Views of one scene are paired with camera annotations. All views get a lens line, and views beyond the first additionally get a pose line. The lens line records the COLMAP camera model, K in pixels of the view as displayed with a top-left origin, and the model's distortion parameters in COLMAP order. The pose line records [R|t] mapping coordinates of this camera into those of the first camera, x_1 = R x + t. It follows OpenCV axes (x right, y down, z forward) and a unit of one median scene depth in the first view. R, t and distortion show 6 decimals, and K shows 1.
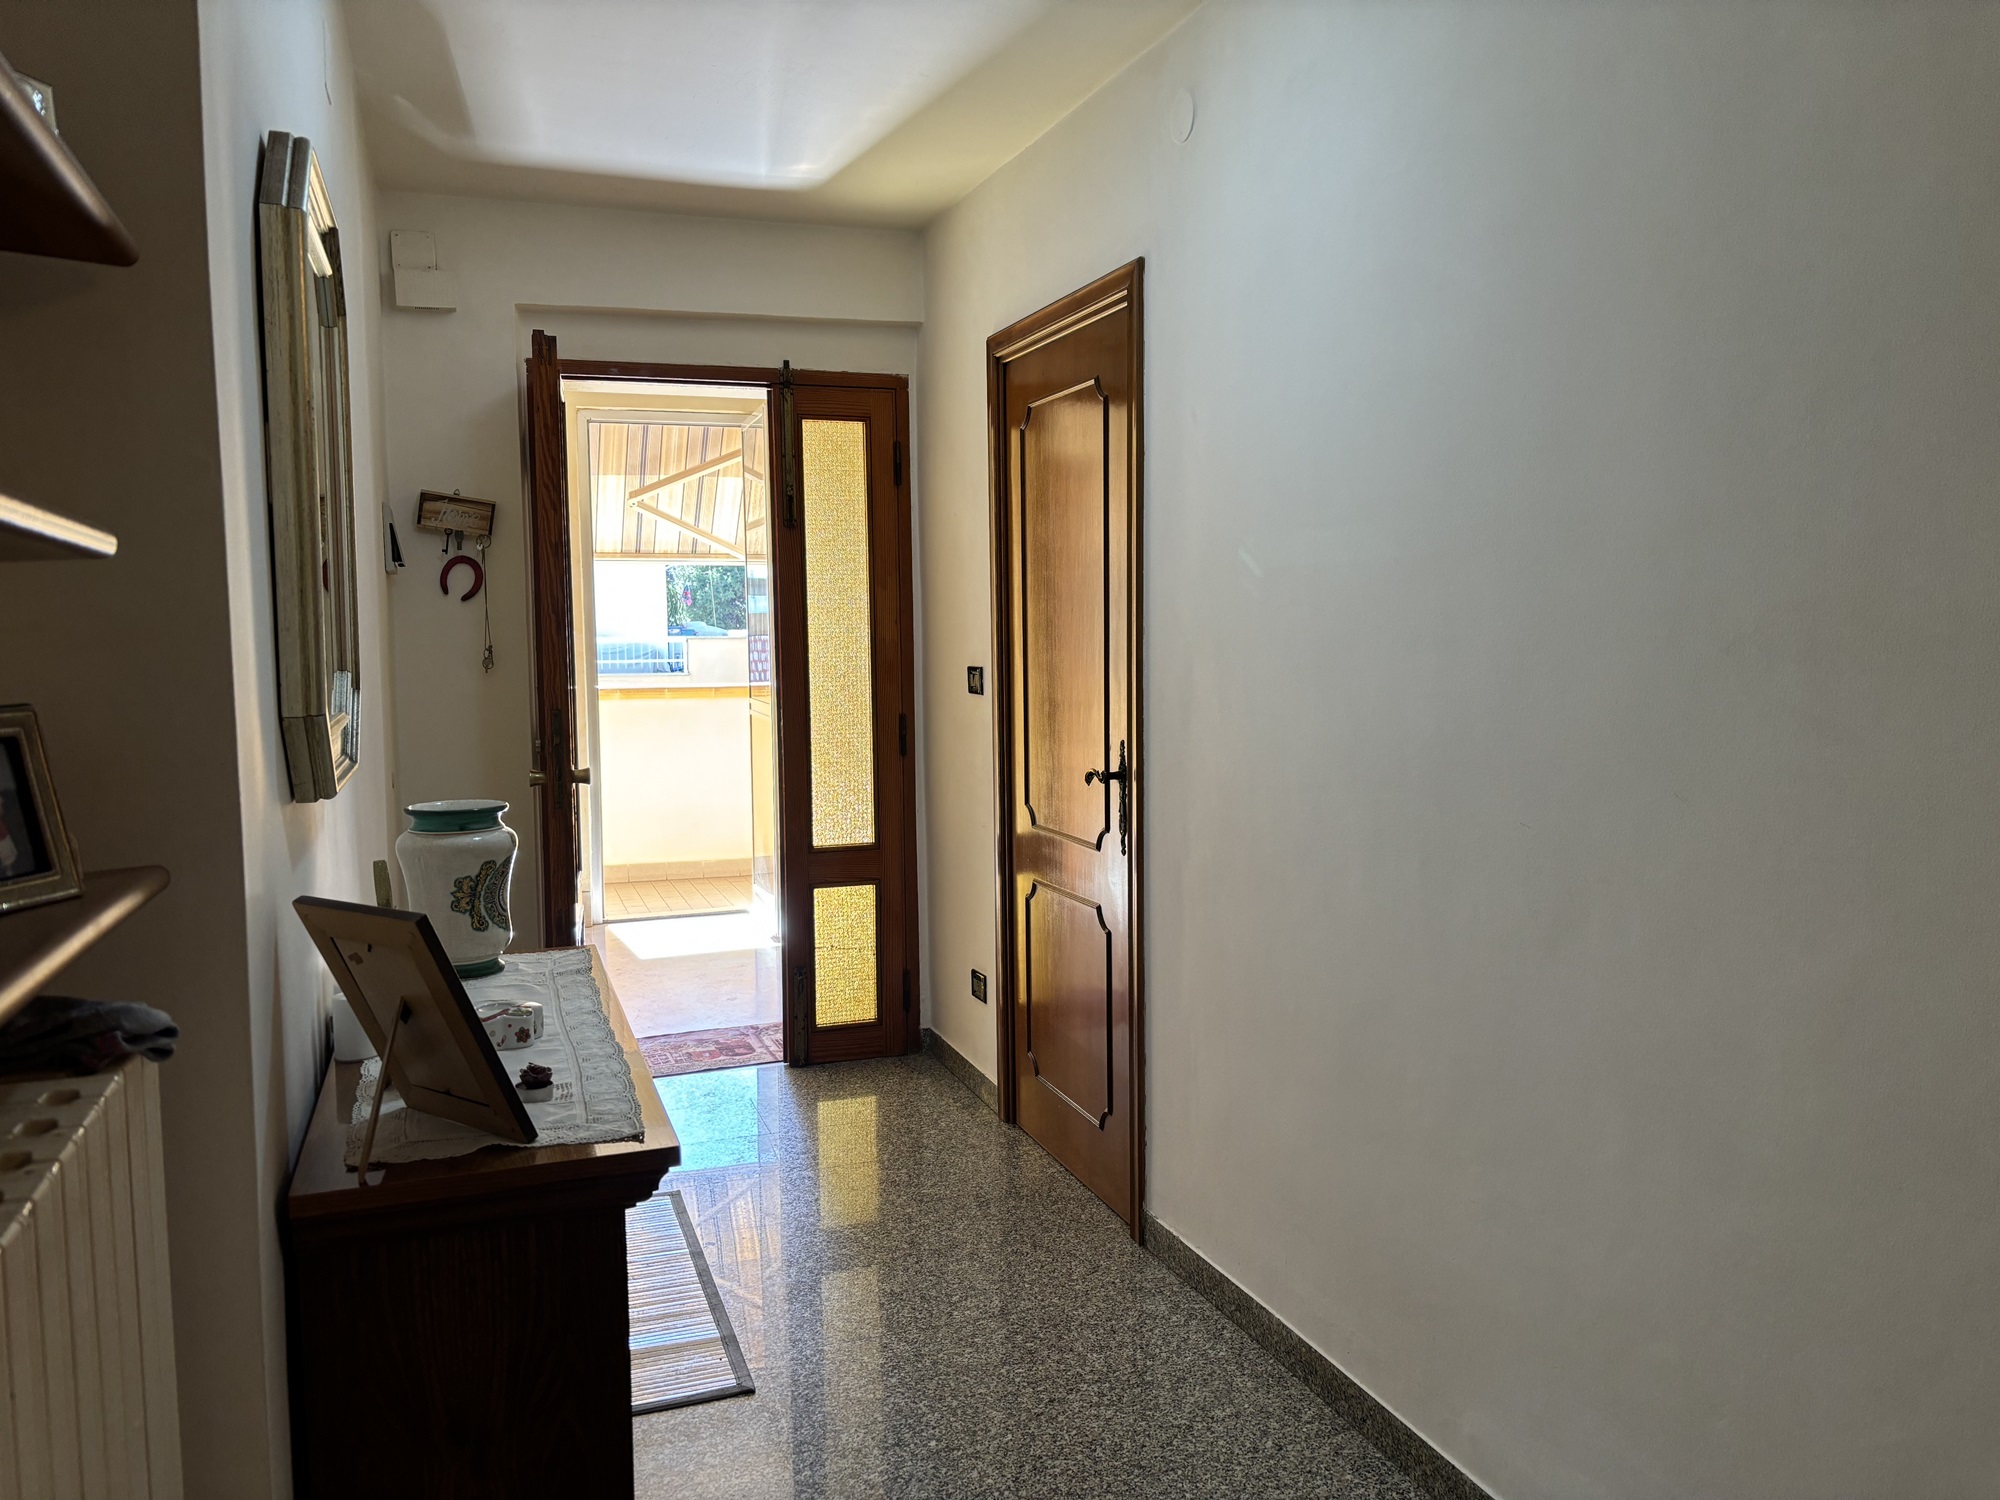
lens RADIAL K [[1522.7, 0, 1006.2], [0, 1522.7, 750.4], [0, 0, 1]] dist [0.057710, -0.064384]
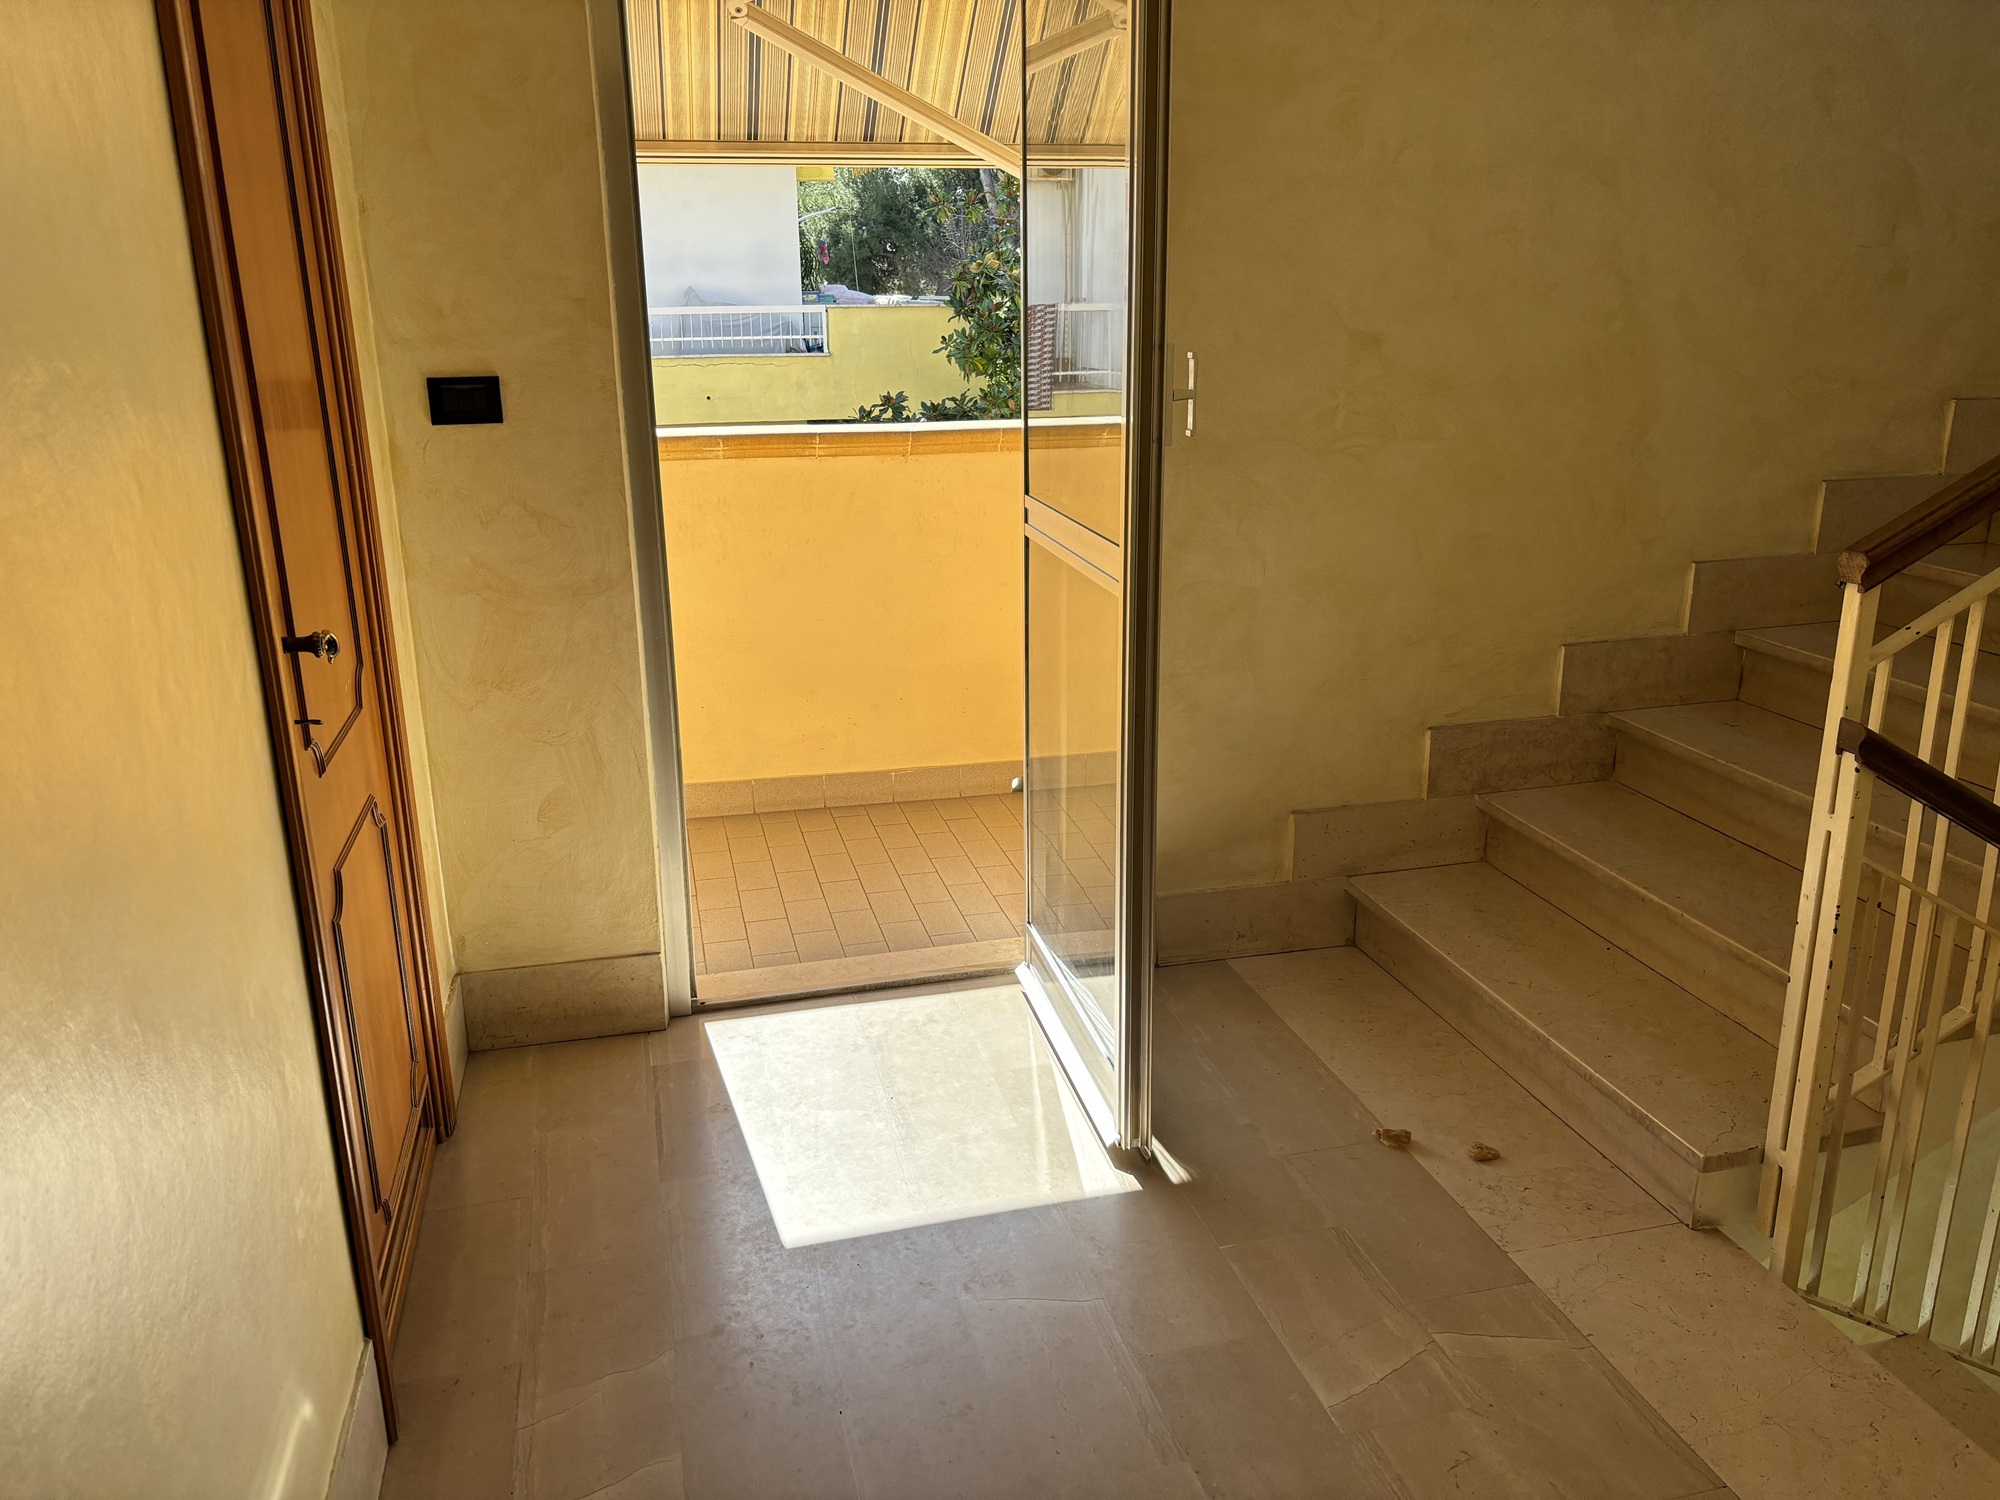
lens RADIAL K [[1522.7, 0, 993.8], [0, 1522.7, 748.9], [0, 0, 1]] dist [0.057710, -0.064384]
pose [[0.995449, 0.027283, -0.091303, -0.117164], [-0.007531, 0.977665, 0.210032, -0.044804], [0.094995, -0.208389, 0.973422, 0.501147]]
